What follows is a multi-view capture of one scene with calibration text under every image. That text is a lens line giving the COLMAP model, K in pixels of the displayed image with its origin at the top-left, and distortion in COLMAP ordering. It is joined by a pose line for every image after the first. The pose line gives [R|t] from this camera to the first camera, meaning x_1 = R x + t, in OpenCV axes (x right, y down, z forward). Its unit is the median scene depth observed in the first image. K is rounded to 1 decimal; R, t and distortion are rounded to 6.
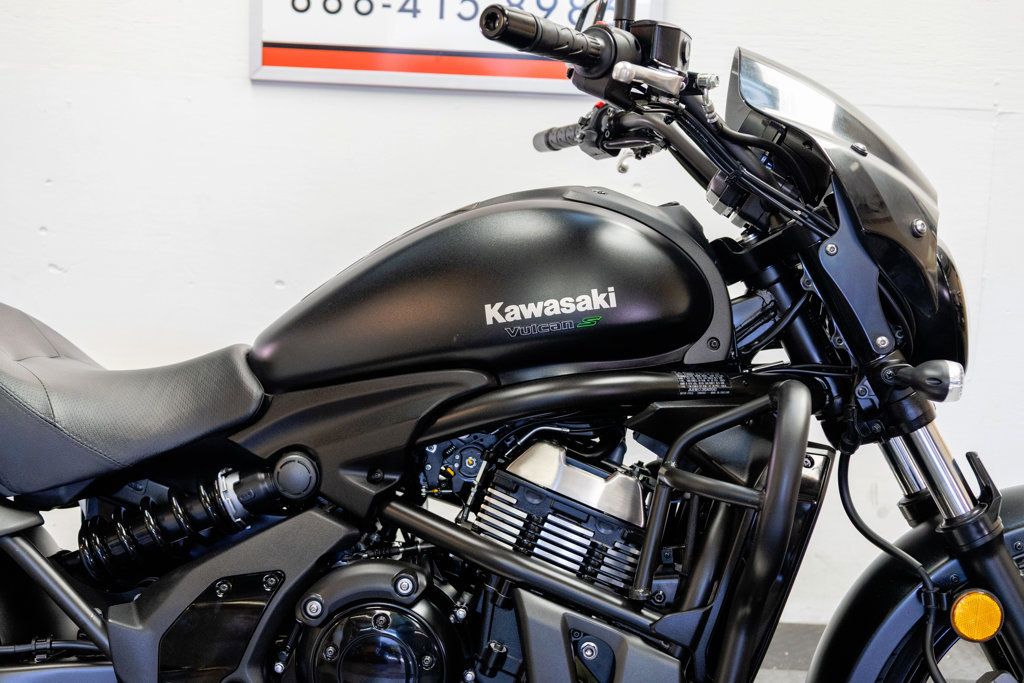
lens RADIAL K [[1363.4, 0, 503.5], [0, 1363.4, 339.7], [0, 0, 1]] dist [-0.007247, 0.000000]
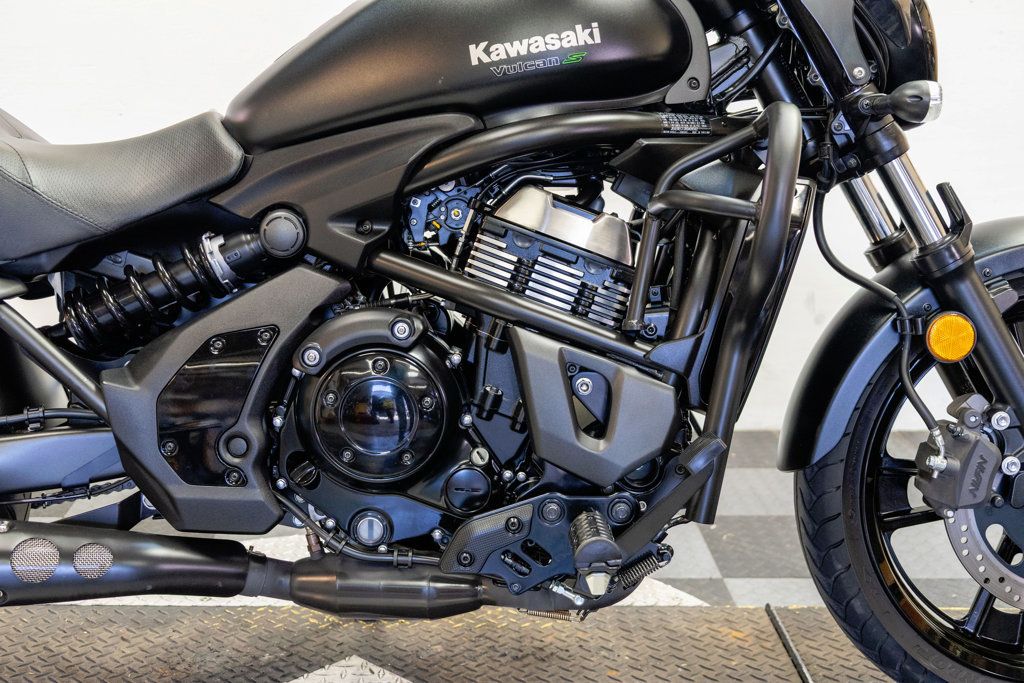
lens RADIAL K [[1363.4, 0, 519.6], [0, 1363.4, 335.7], [0, 0, 1]] dist [-0.007247, 0.000000]
pose [[0.996401, -0.045458, 0.071541, -0.055519], [0.038632, 0.994816, 0.094072, 0.089288], [-0.075447, -0.090969, 0.992992, -0.011654]]
